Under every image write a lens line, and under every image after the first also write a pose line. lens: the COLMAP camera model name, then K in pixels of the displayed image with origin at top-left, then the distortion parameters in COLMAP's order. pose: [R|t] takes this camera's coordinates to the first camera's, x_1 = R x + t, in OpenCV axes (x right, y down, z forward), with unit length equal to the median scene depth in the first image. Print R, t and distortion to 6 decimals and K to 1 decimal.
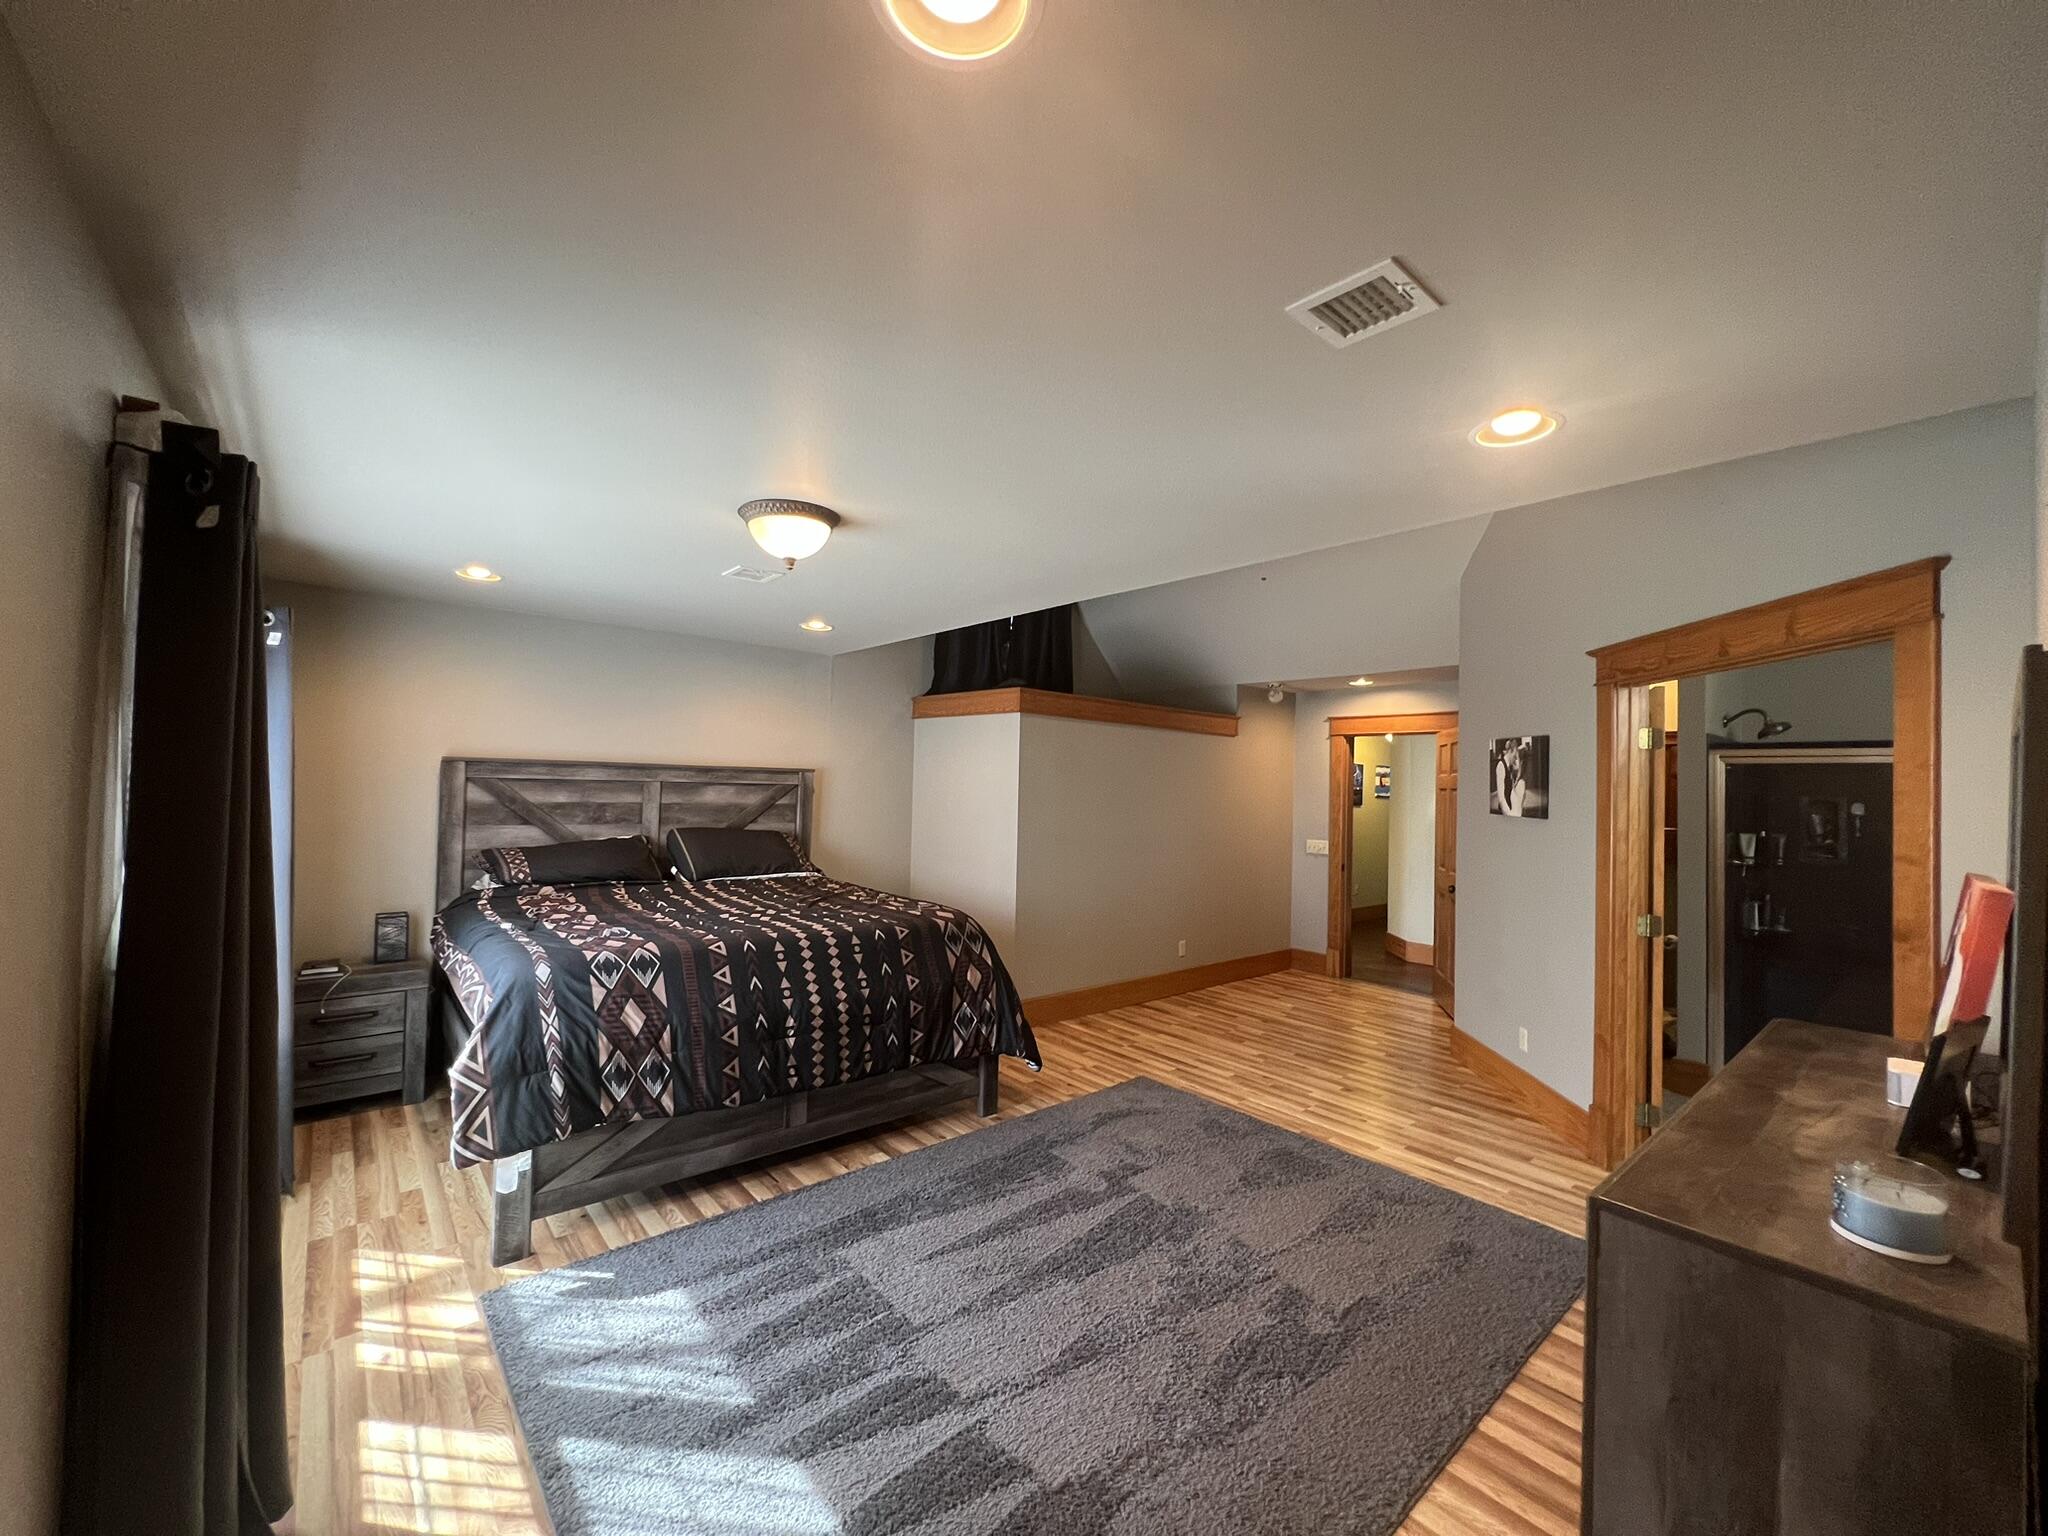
lens RADIAL K [[816.4, 0, 1038.9], [0, 816.4, 771.1], [0, 0, 1]] dist [-0.000843, 0.000381]
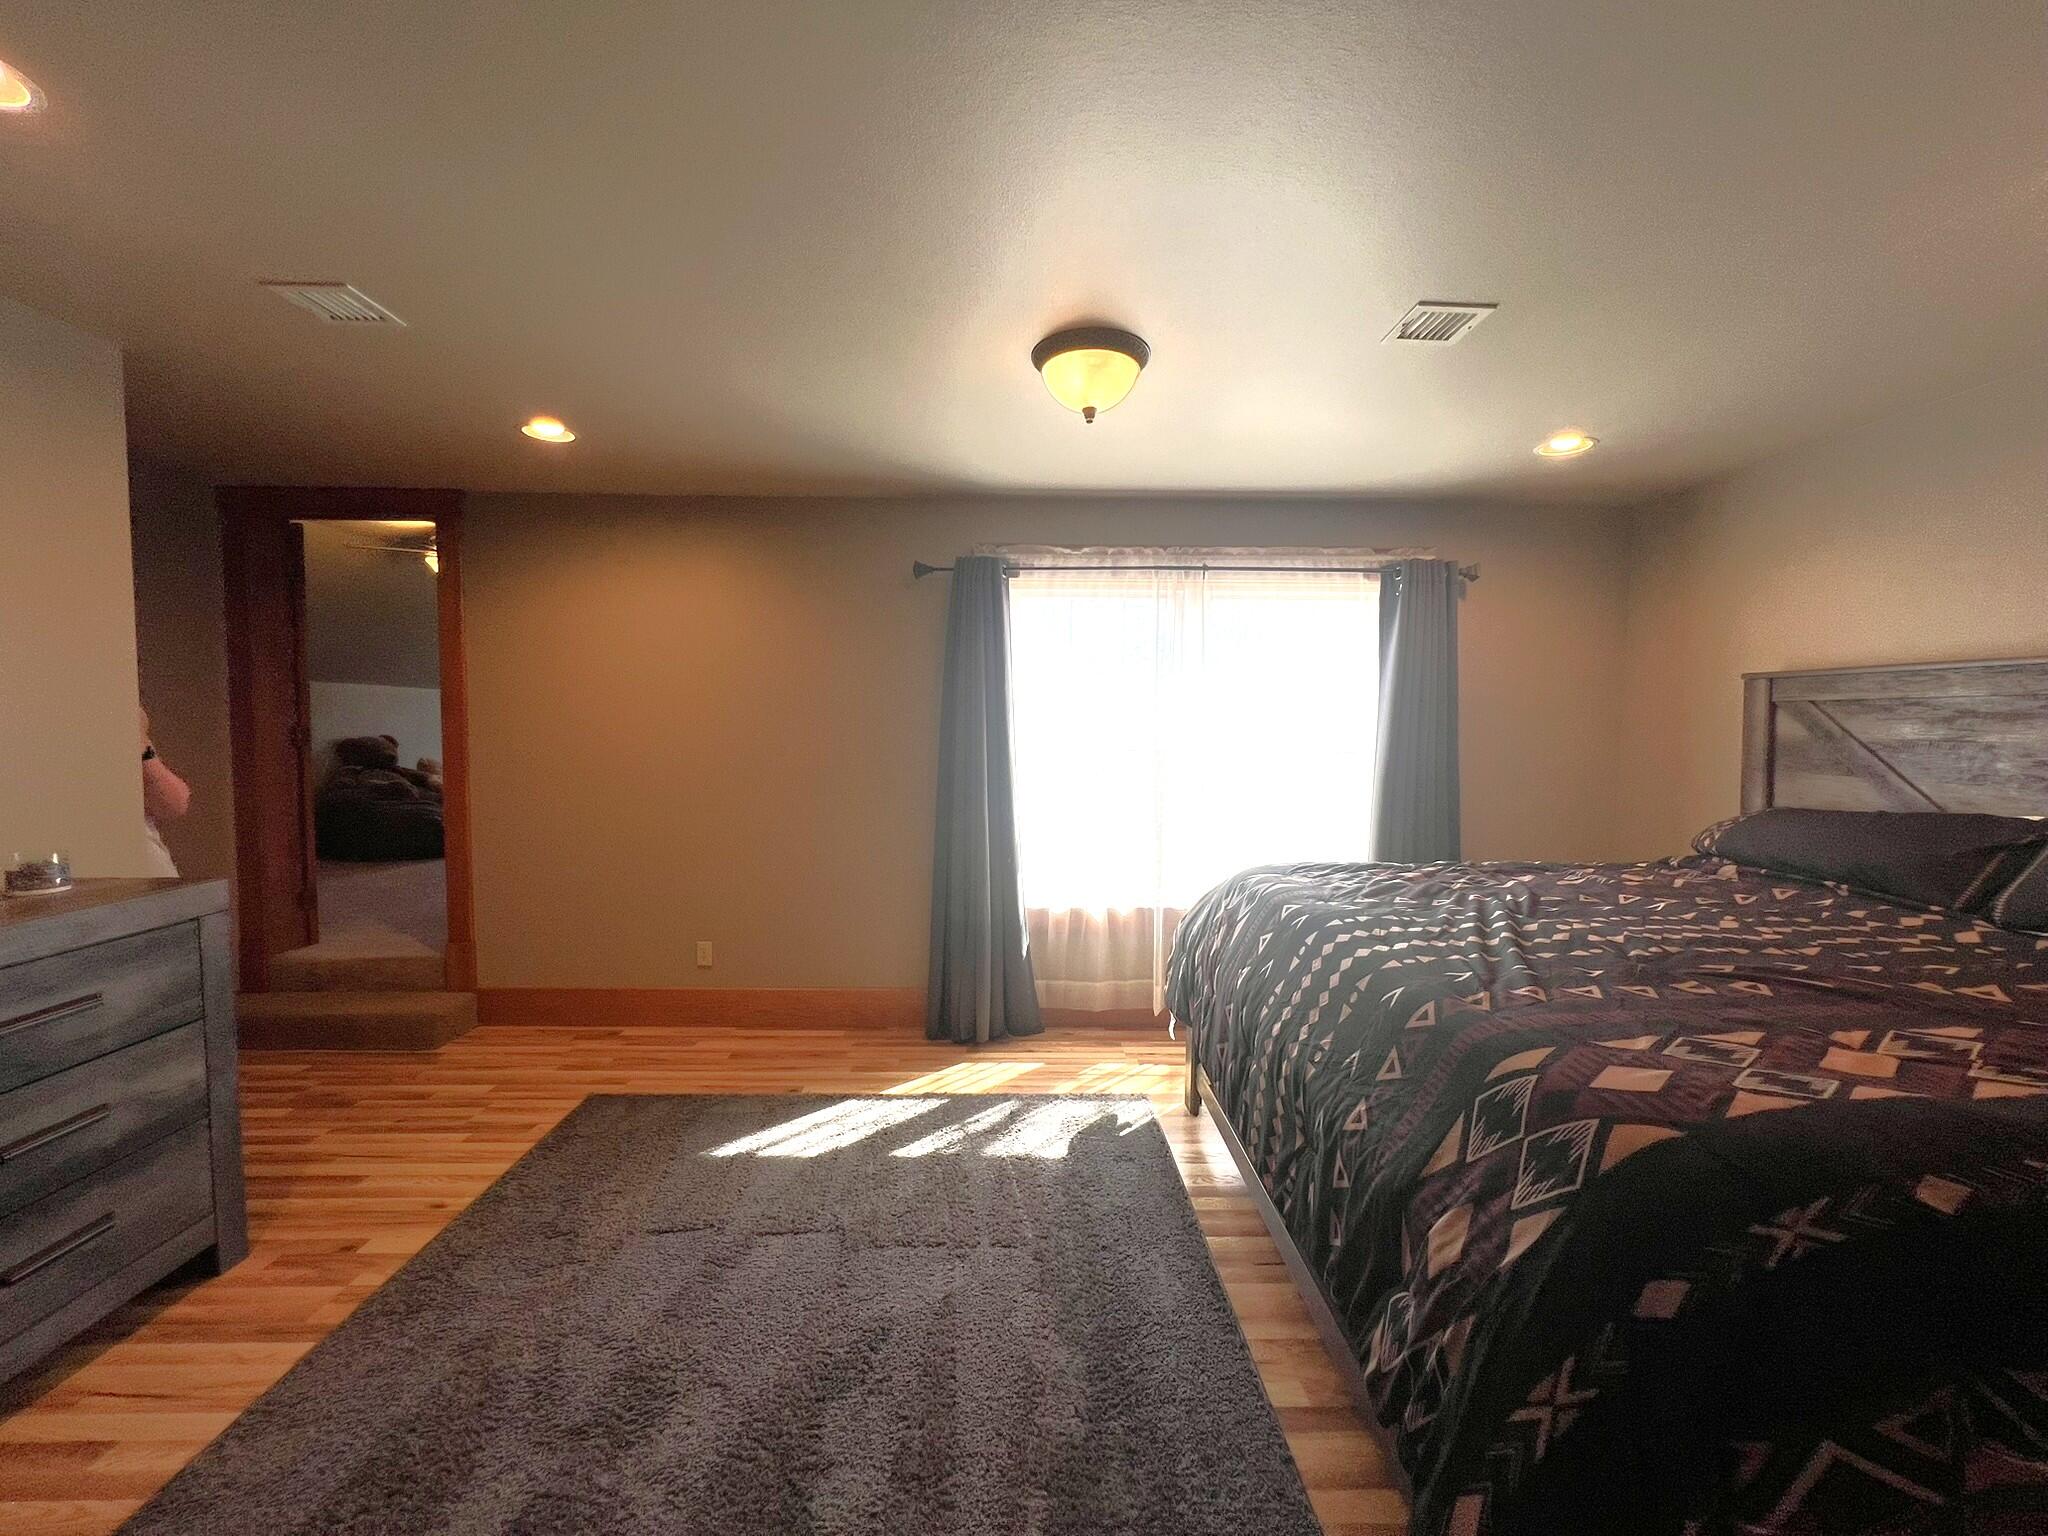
lens RADIAL K [[821.0, 0, 1021.3], [0, 821.0, 765.6], [0, 0, 1]] dist [-0.005748, 0.001803]
pose [[-0.649467, 0.009815, -0.760327, 0.249024], [-0.012079, 0.999657, 0.023222, 0.054572], [0.760294, 0.024265, -0.649126, 0.977674]]
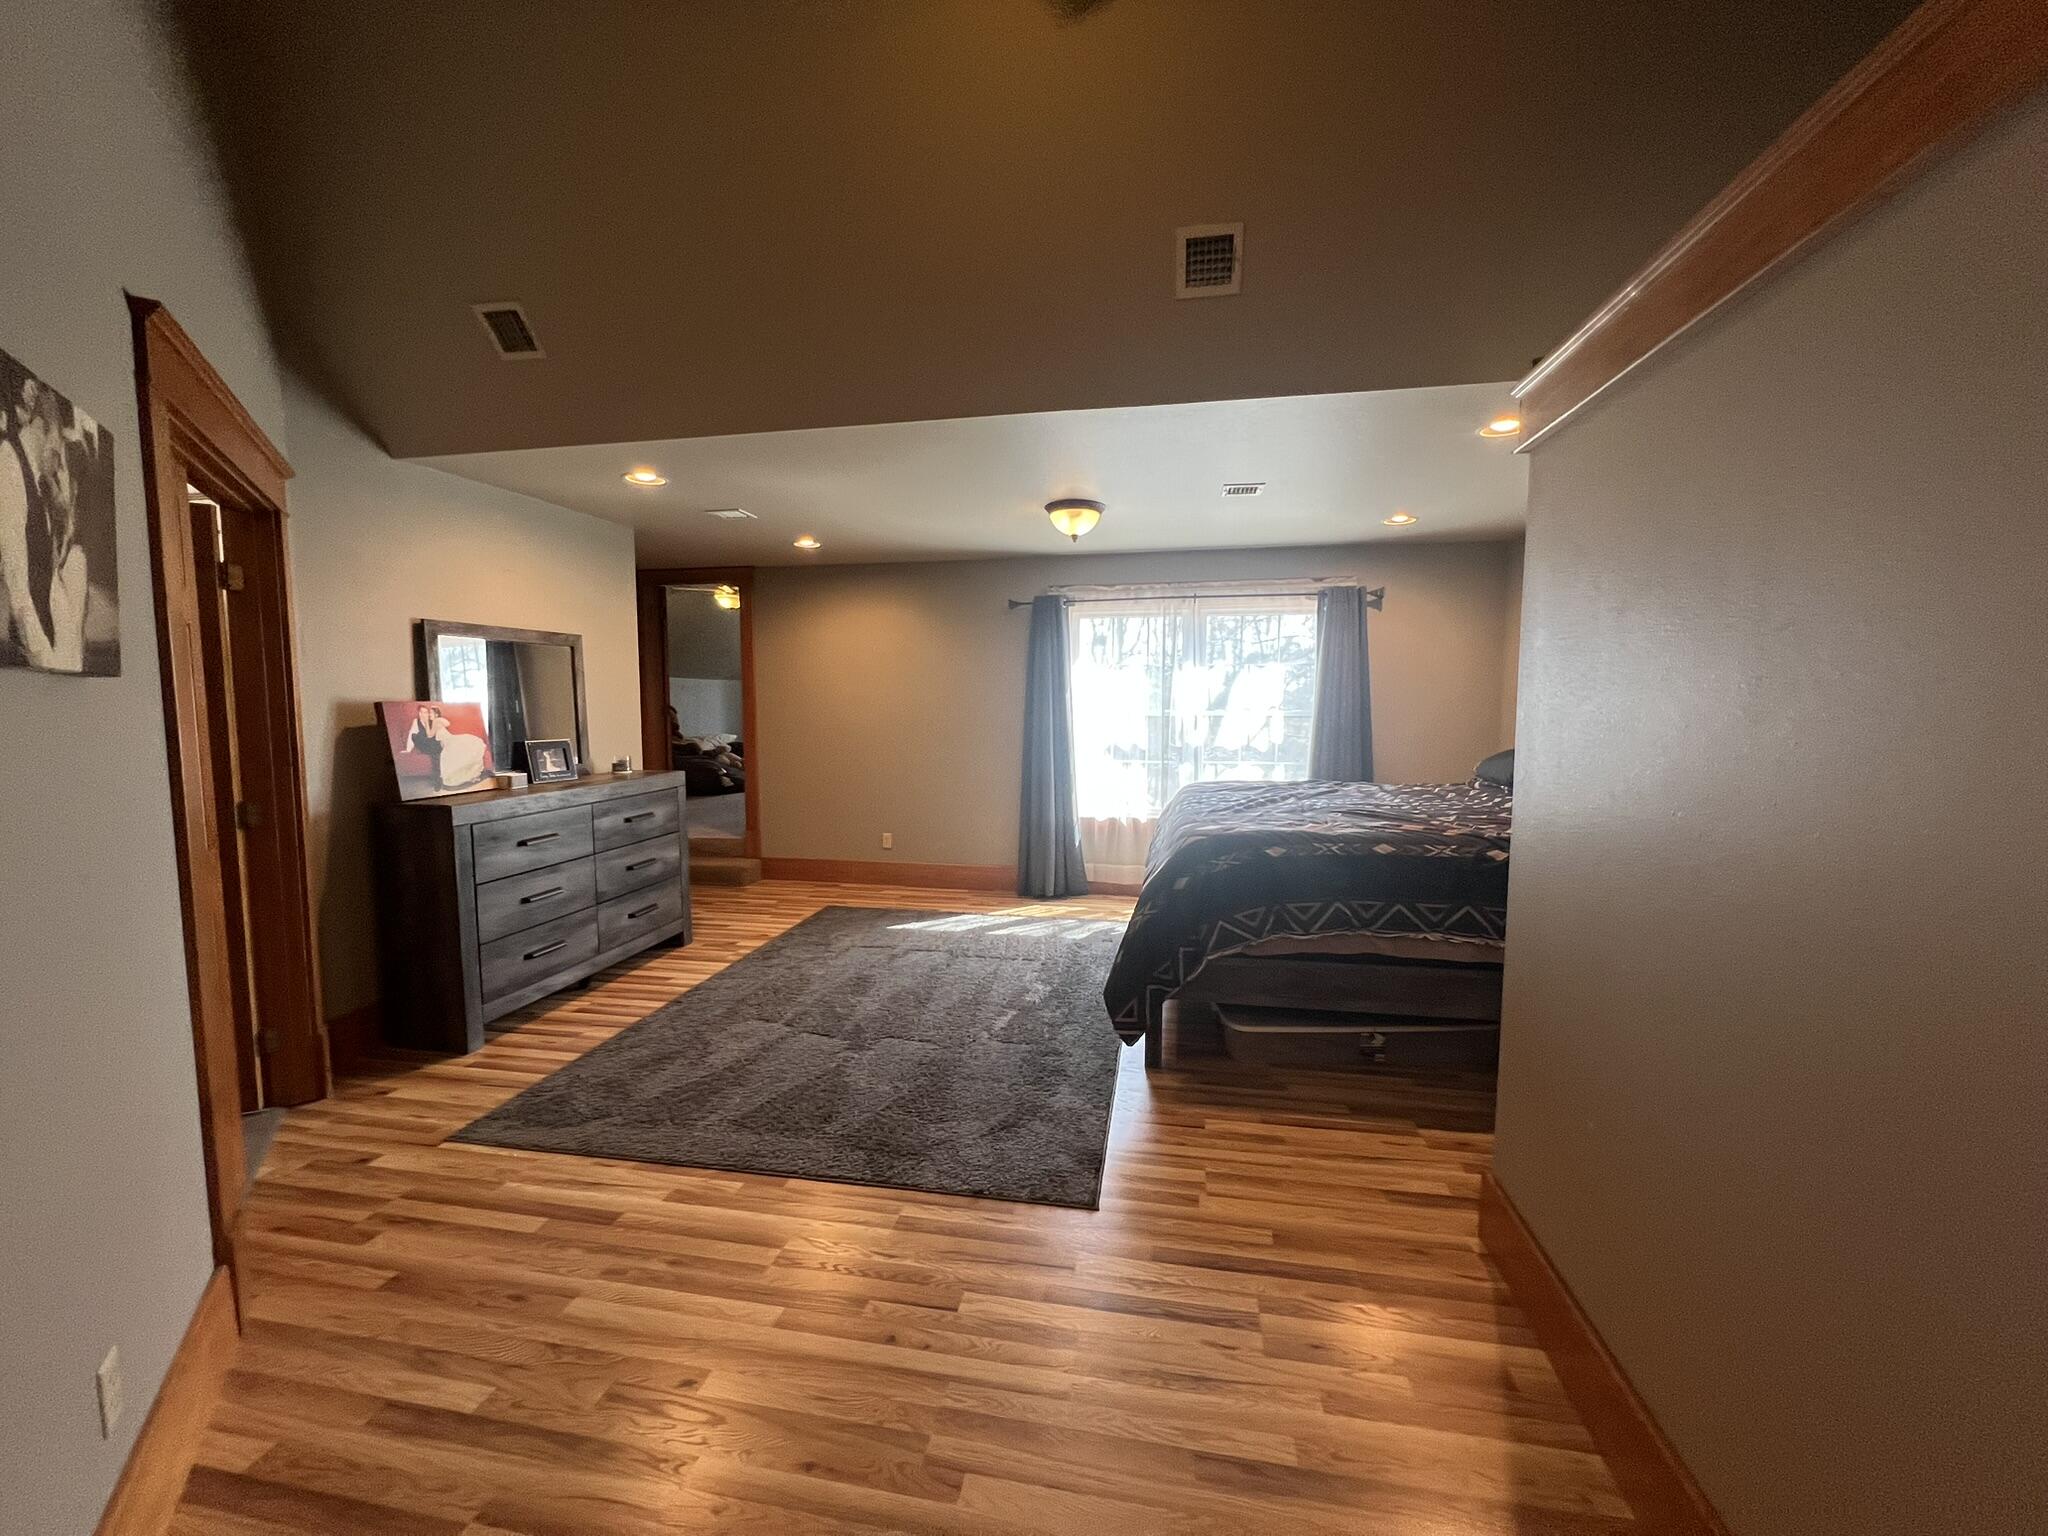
lens RADIAL K [[821.0, 0, 1021.3], [0, 821.0, 763.6], [0, 0, 1]] dist [-0.005748, 0.001803]
pose [[-0.793013, 0.022315, -0.608797, 0.507914], [-0.009239, 0.998773, 0.048644, 0.072444], [0.609135, 0.044200, -0.791834, 1.463190]]
